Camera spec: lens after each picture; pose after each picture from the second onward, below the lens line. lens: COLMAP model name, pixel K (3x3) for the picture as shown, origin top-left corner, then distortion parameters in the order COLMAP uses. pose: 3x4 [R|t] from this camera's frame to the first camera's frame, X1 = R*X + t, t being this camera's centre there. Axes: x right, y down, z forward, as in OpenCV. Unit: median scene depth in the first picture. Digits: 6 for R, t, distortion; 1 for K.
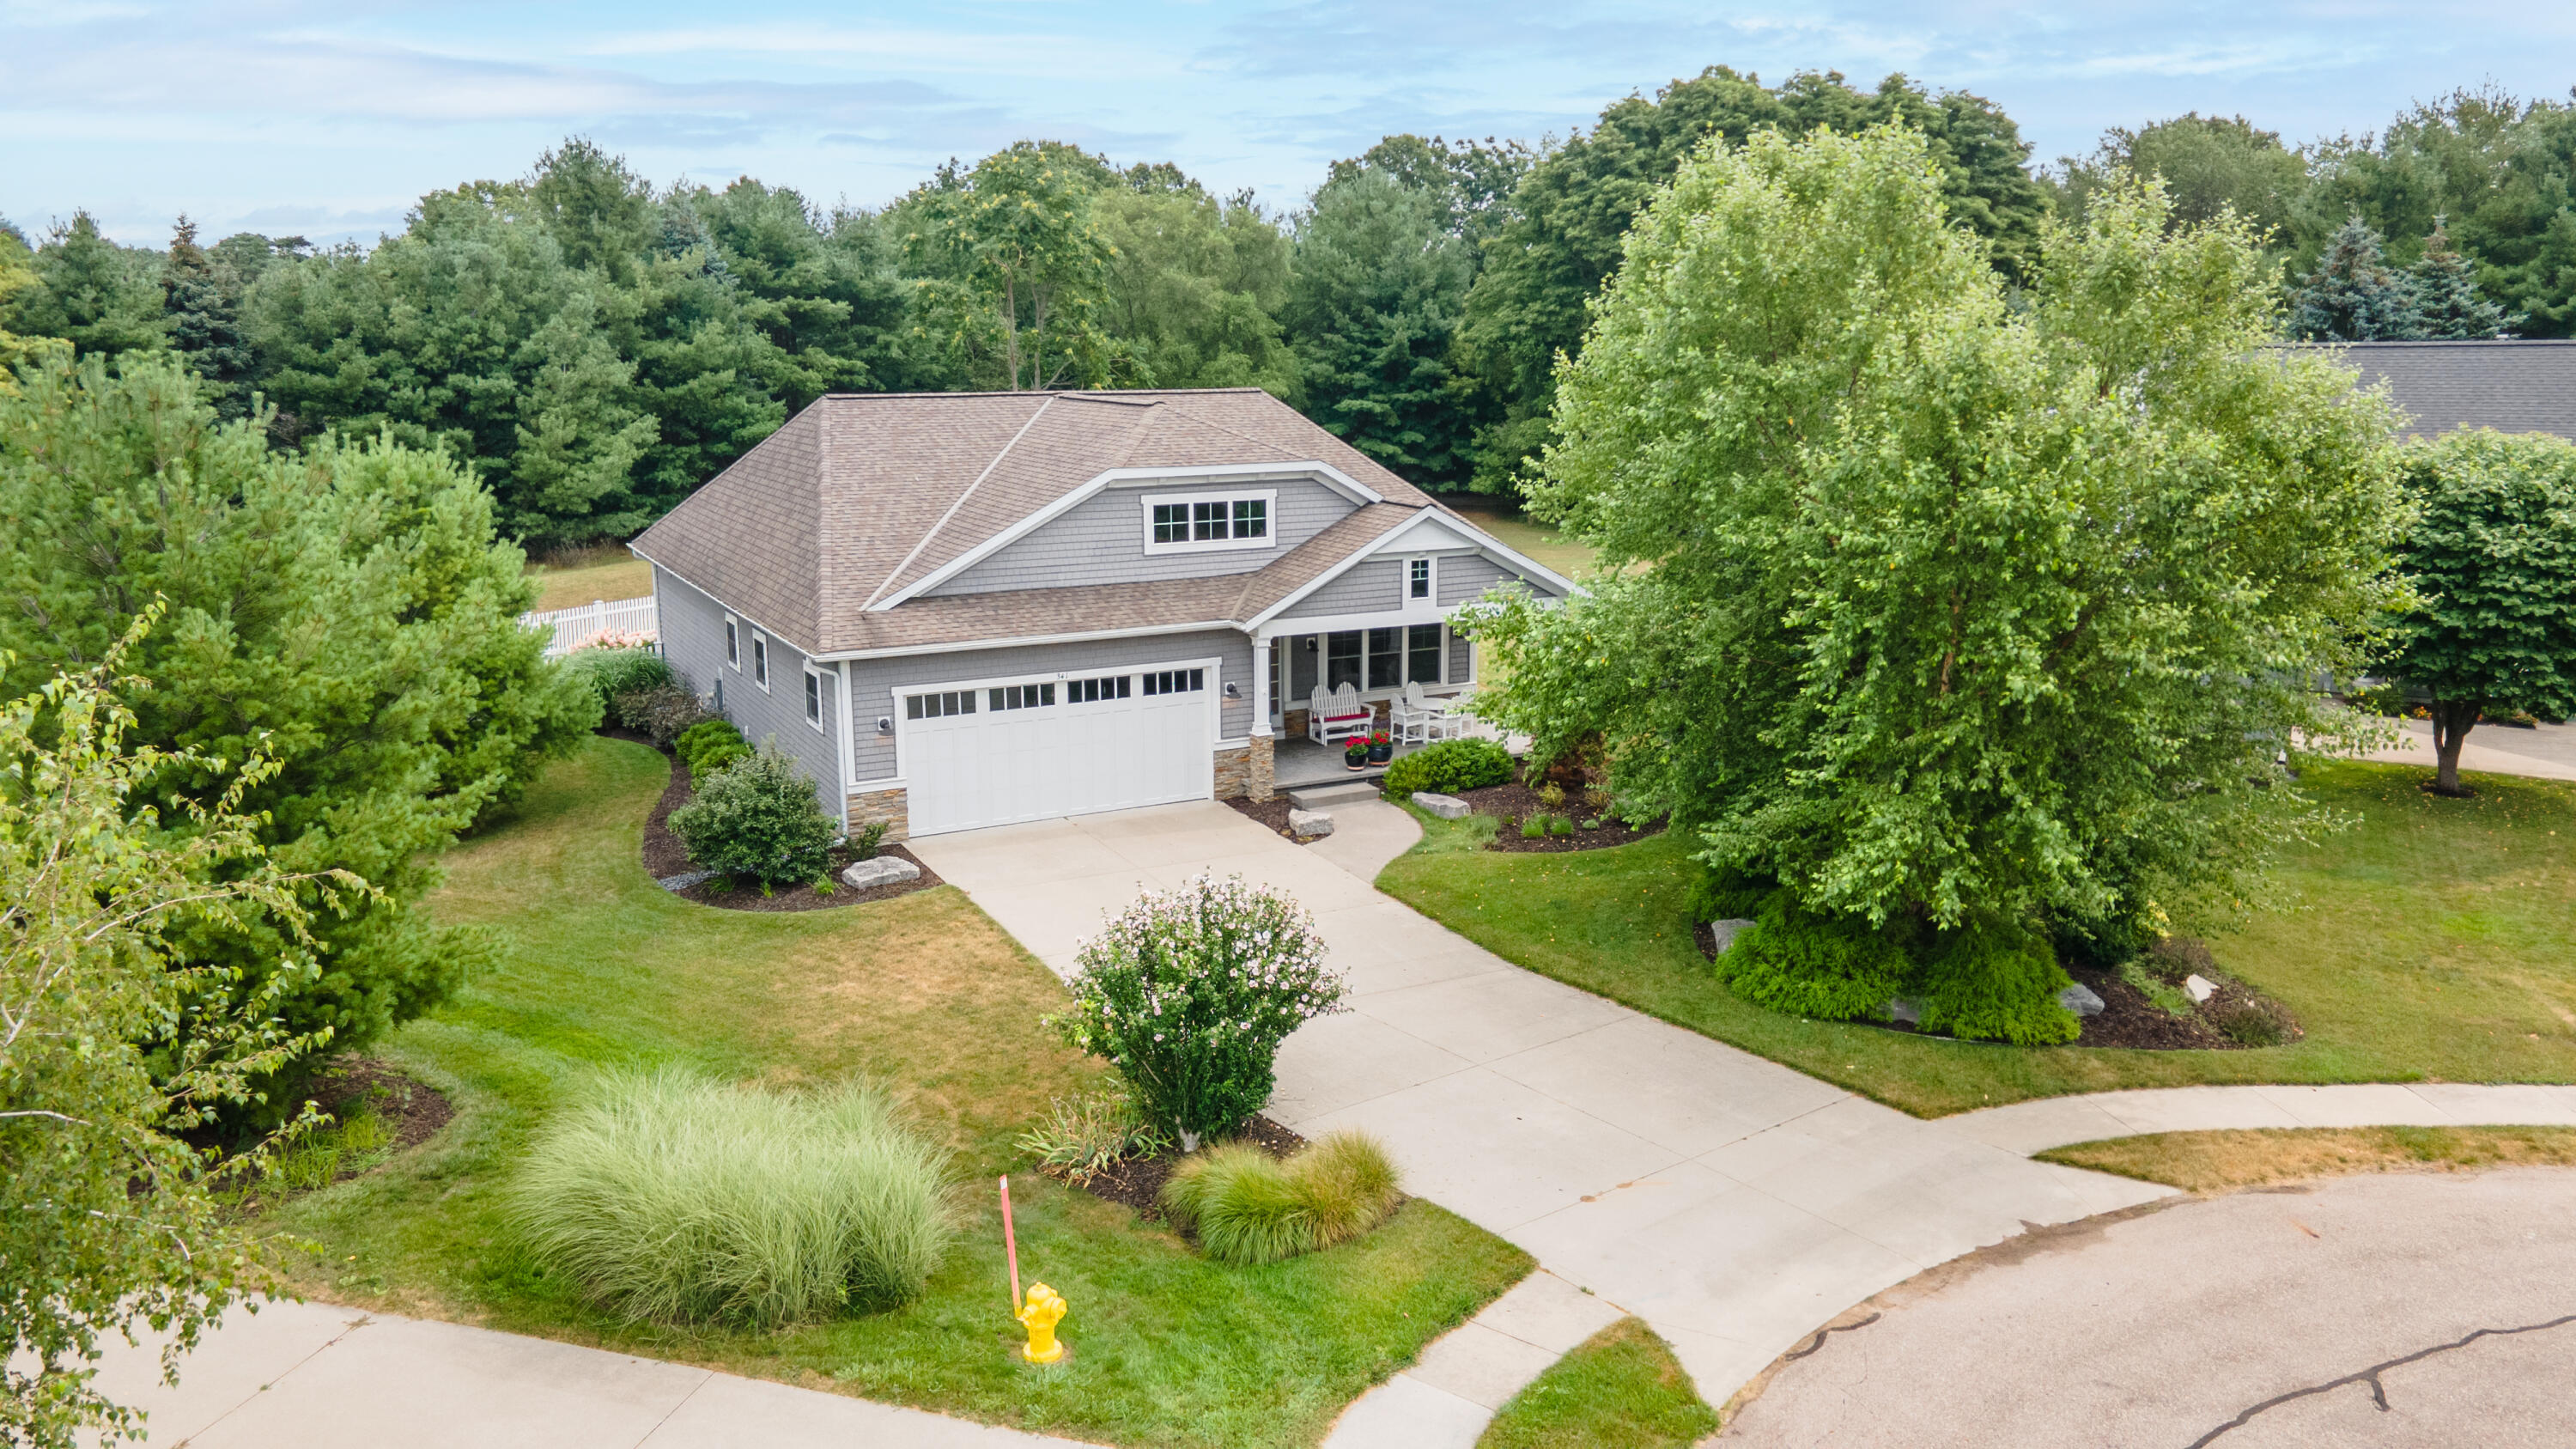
lens RADIAL K [[1869.2, 0, 1292.7], [0, 1869.2, 728.7], [0, 0, 1]] dist [0.029355, 0.028666]
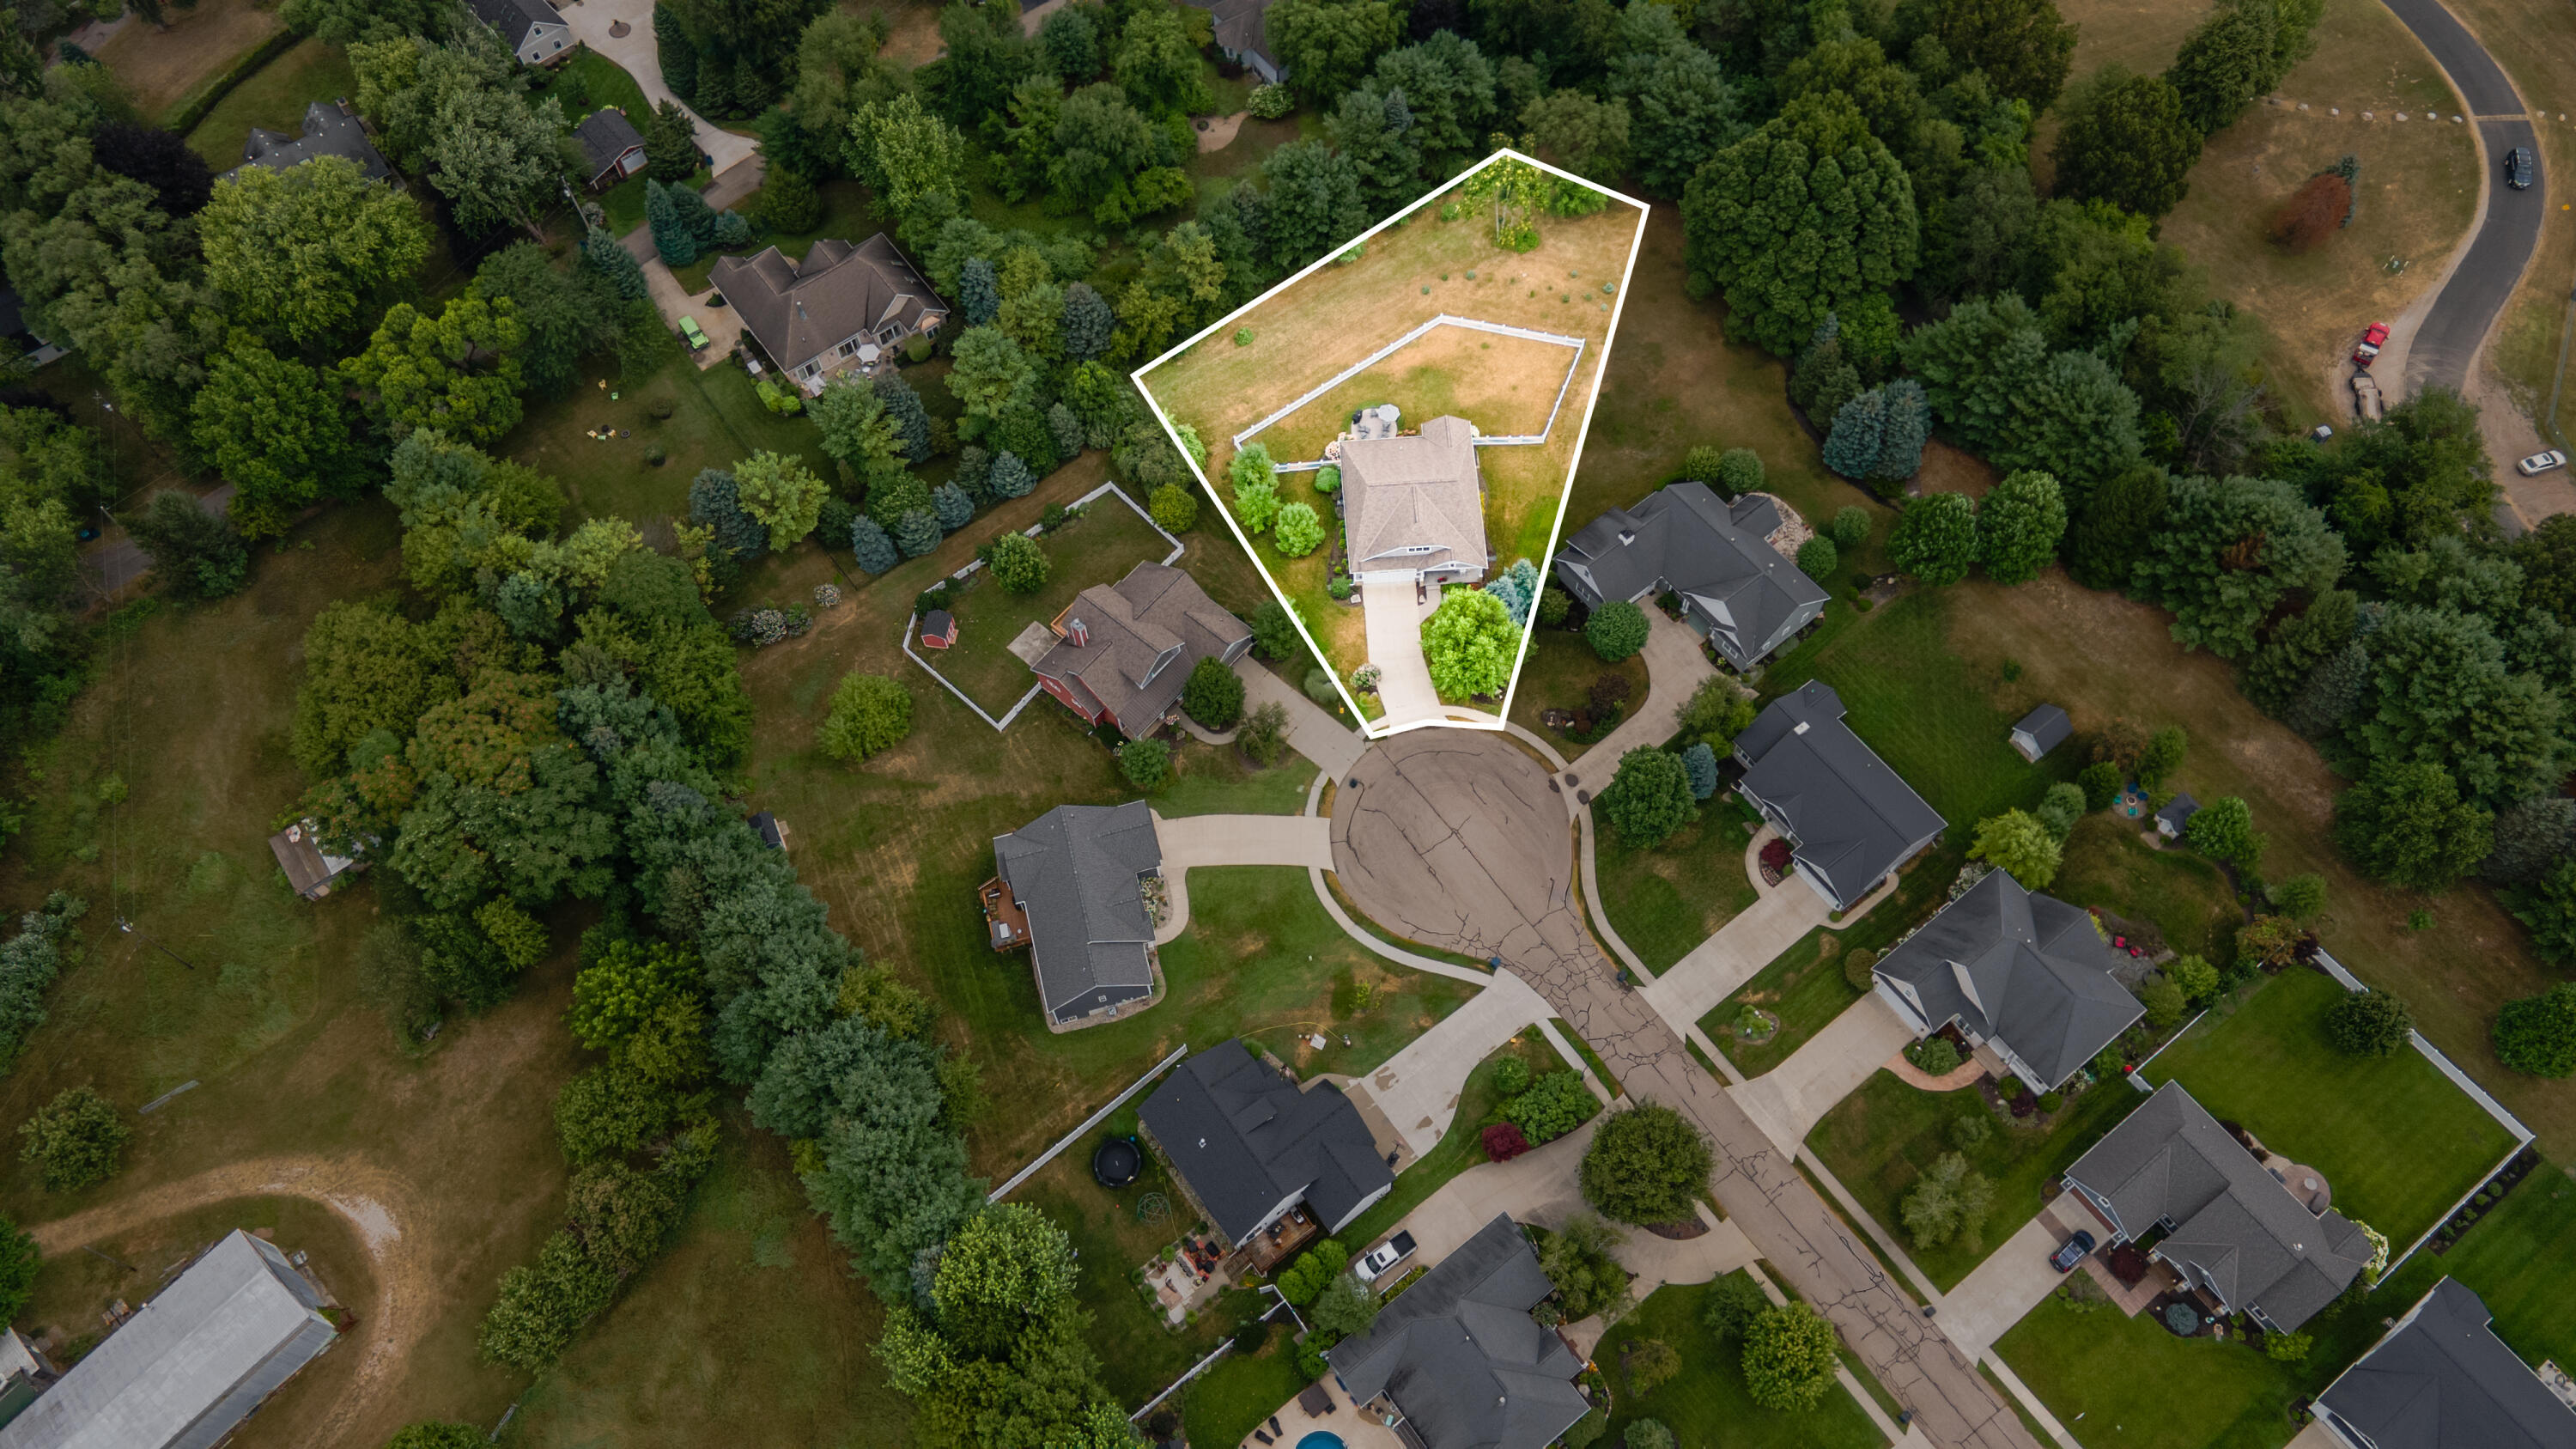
lens RADIAL K [[1869.2, 0, 1282.9], [0, 1869.2, 726.2], [0, 0, 1]] dist [0.029355, 0.028666]
pose [[0.904948, 0.356892, -0.231729, 1.325714], [-0.046870, 0.624861, 0.779328, -5.071766], [0.422934, -0.694389, 0.582194, -3.526347]]
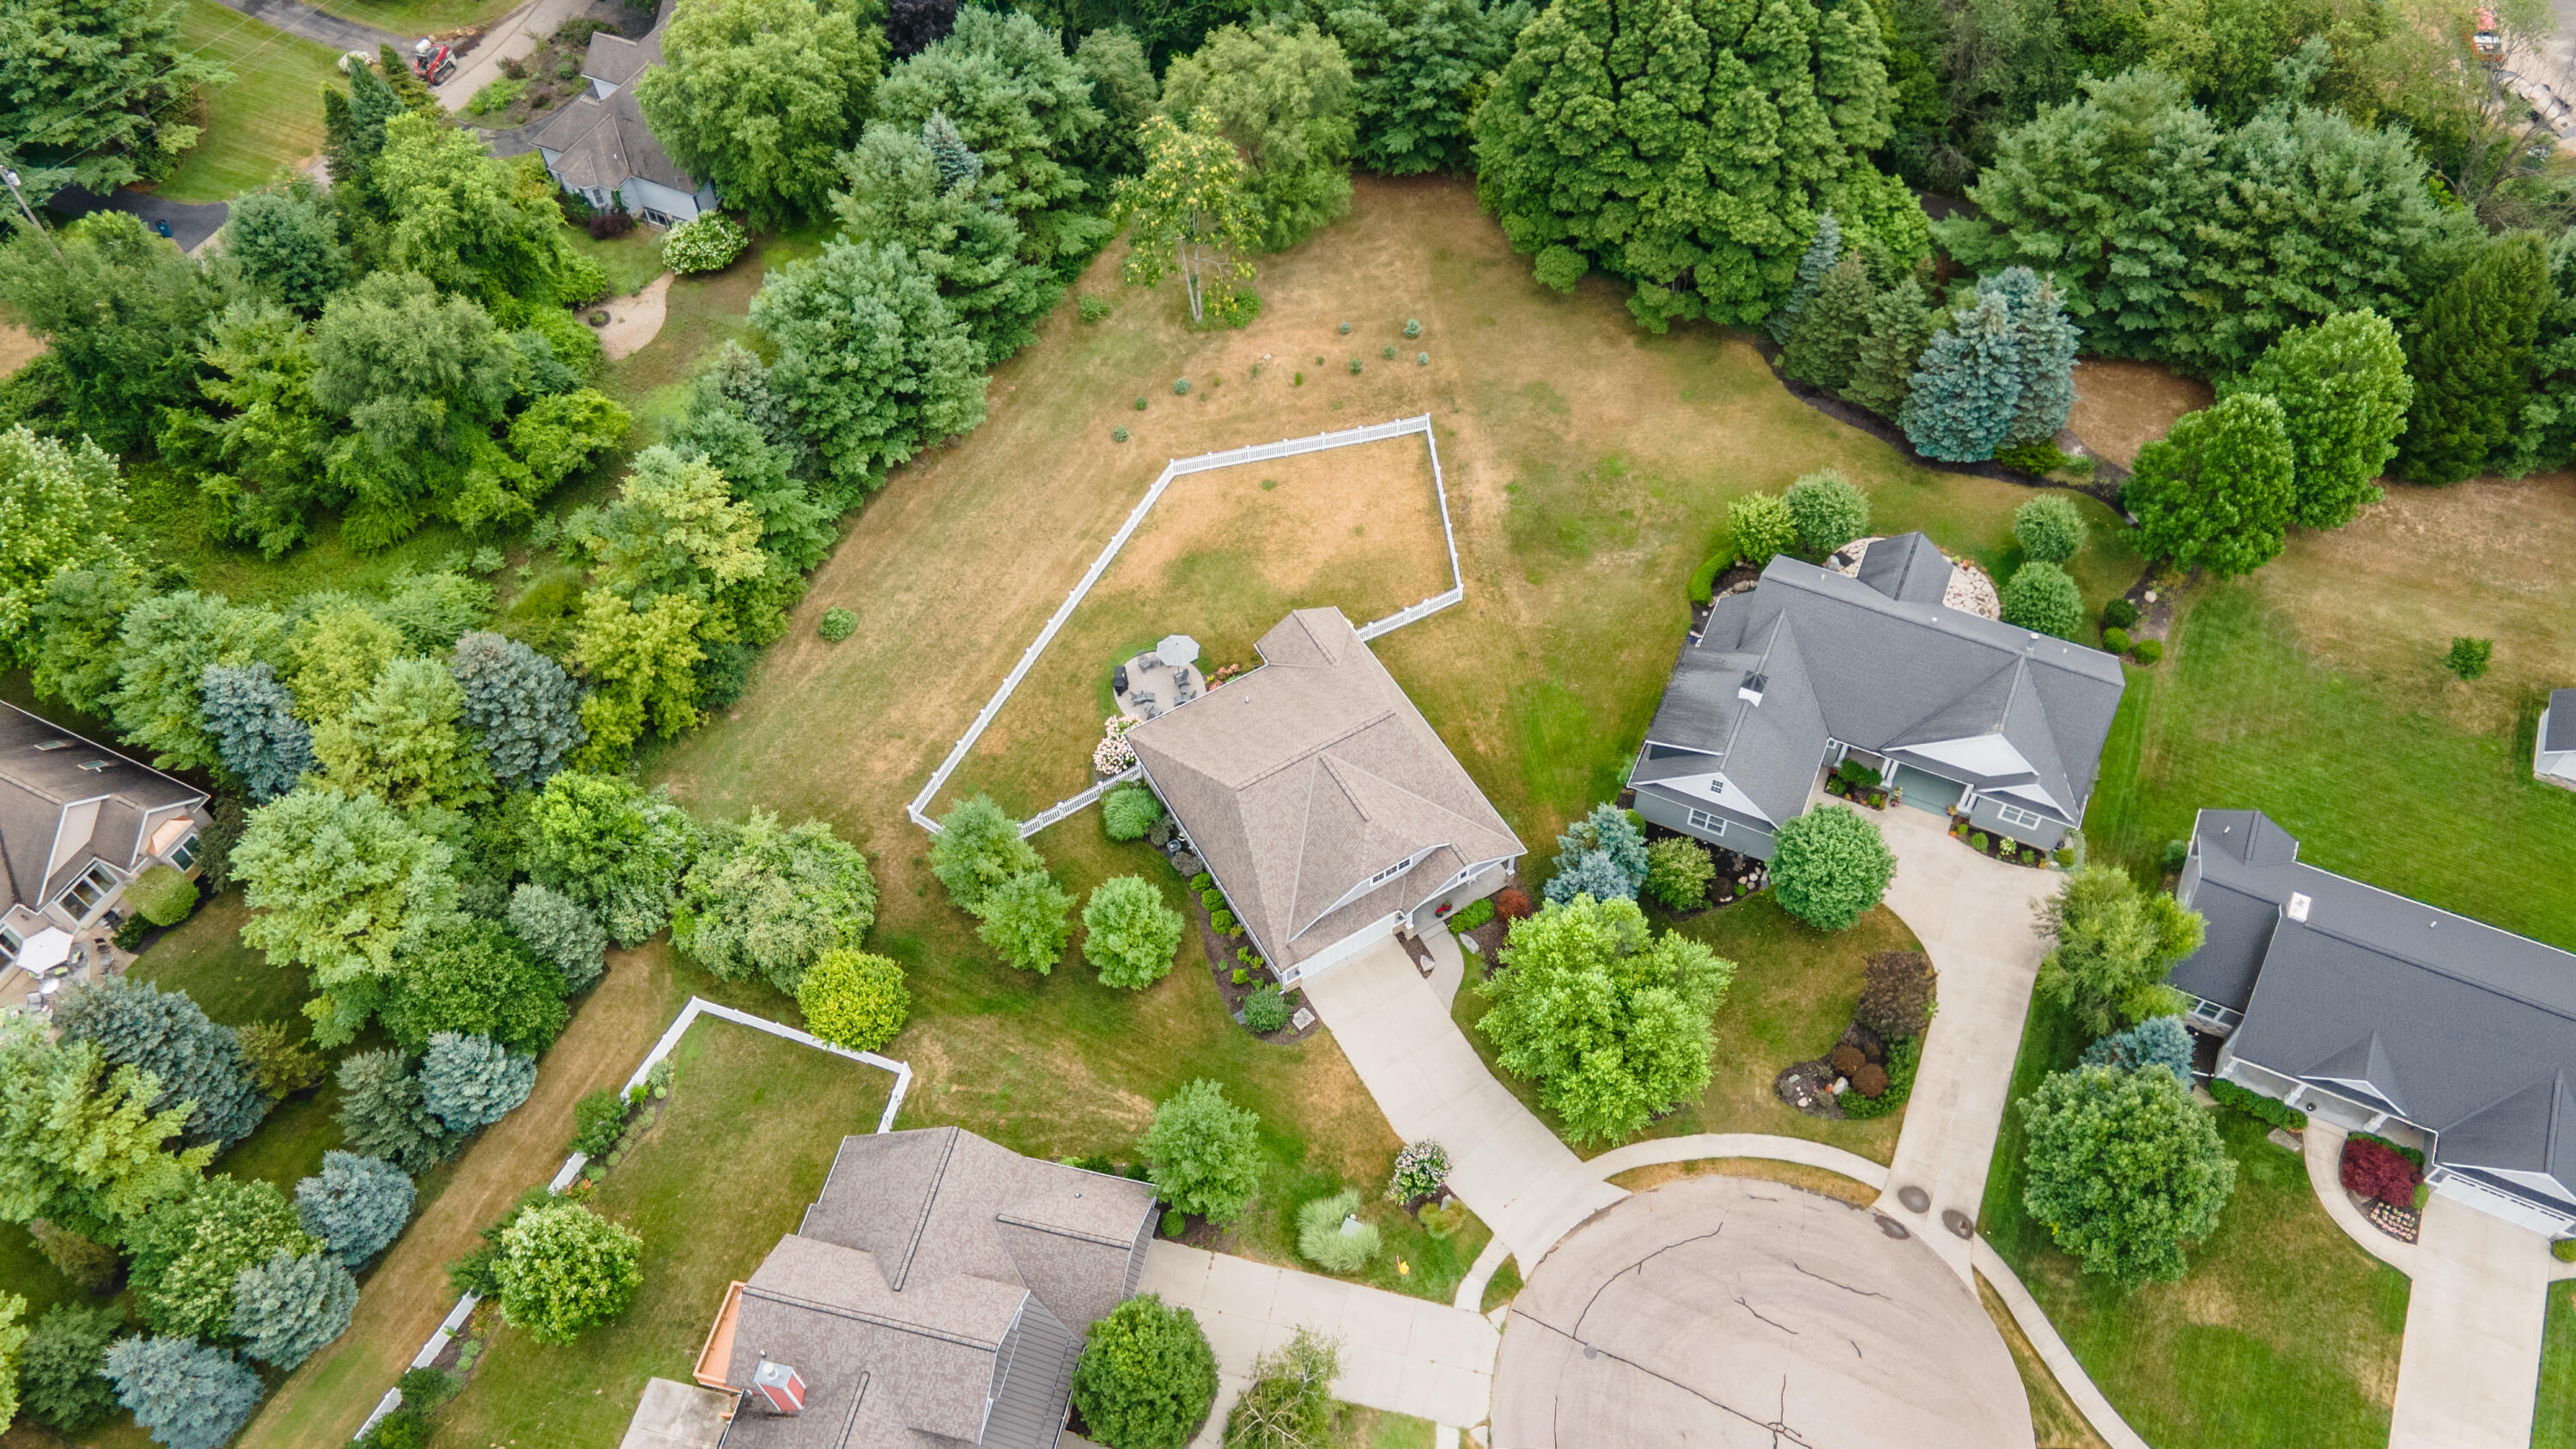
lens RADIAL K [[1869.2, 0, 1280.7], [0, 1869.2, 708.3], [0, 0, 1]] dist [0.029355, 0.028666]
pose [[0.998697, -0.050418, -0.007887, -0.204906], [0.042795, 0.743259, 0.667634, -2.557223], [-0.027798, -0.667102, 0.744448, -1.108303]]
